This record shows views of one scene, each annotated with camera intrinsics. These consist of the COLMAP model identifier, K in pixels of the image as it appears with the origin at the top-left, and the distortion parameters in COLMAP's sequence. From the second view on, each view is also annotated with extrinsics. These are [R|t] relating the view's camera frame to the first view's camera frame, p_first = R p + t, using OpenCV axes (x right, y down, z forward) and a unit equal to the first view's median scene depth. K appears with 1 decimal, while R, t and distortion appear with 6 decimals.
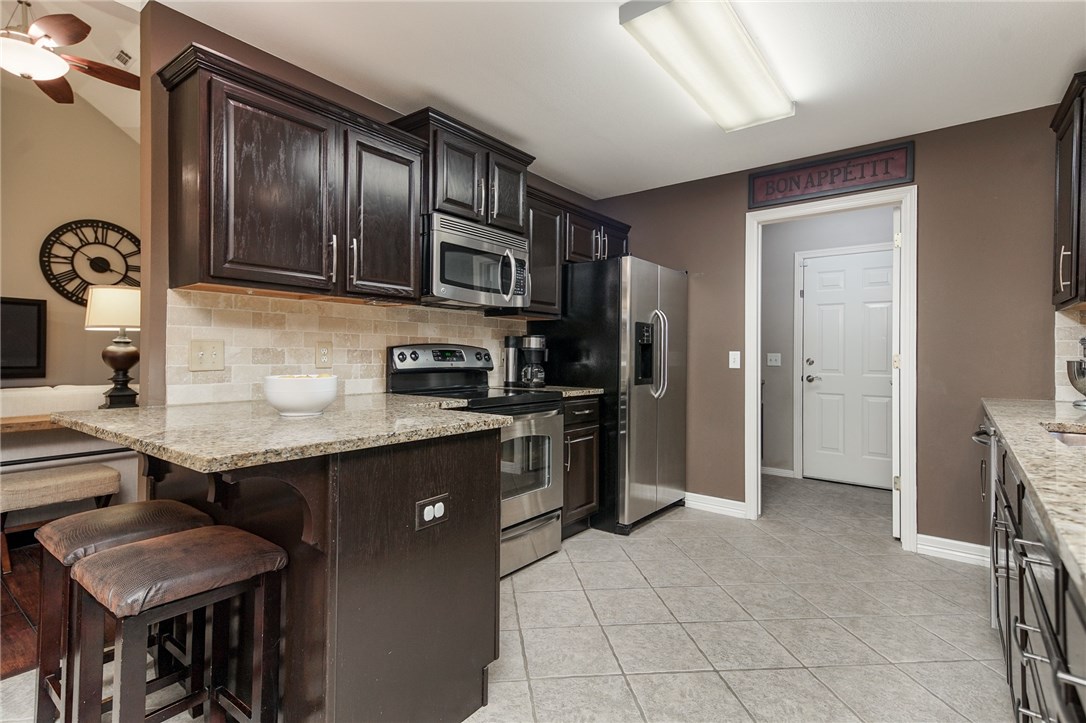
lens RADIAL K [[526.2, 0, 544.7], [0, 526.2, 352.8], [0, 0, 1]] dist [0.015691, -0.001012]
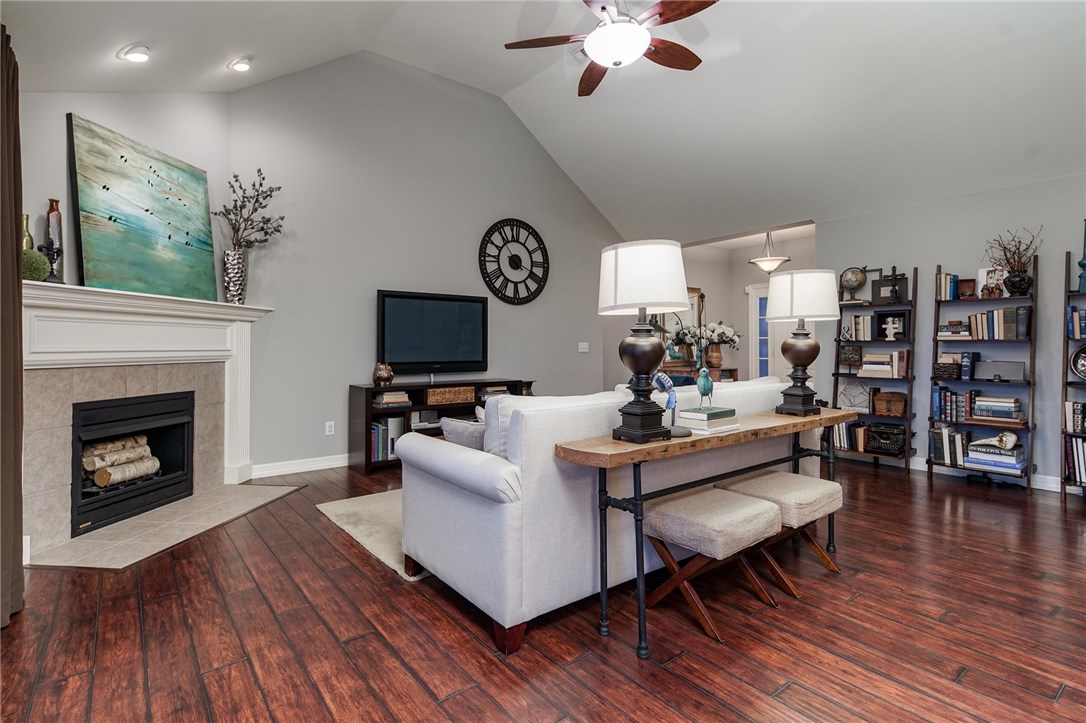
lens RADIAL K [[526.2, 0, 523.8], [0, 526.2, 343.2], [0, 0, 1]] dist [0.015691, -0.001012]
pose [[0.962916, -0.012254, -0.269525, -0.563665], [0.012001, 0.999925, -0.002586, -0.004459], [0.269536, -0.000744, 0.962990, 0.019657]]
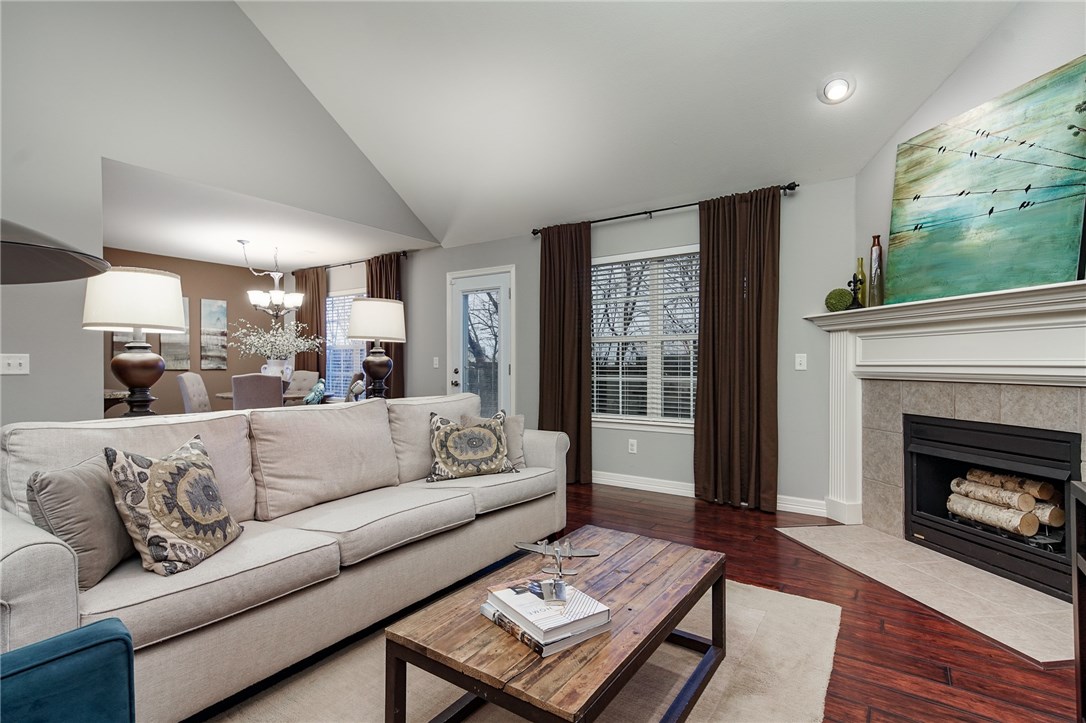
lens RADIAL K [[526.2, 0, 533.9], [0, 526.2, 366.6], [0, 0, 1]] dist [0.015691, -0.001012]
pose [[-0.998632, -0.007407, -0.051770, -0.717188], [-0.007421, 0.999972, 0.000076, 0.001504], [0.051768, 0.000460, -0.998659, 0.962628]]
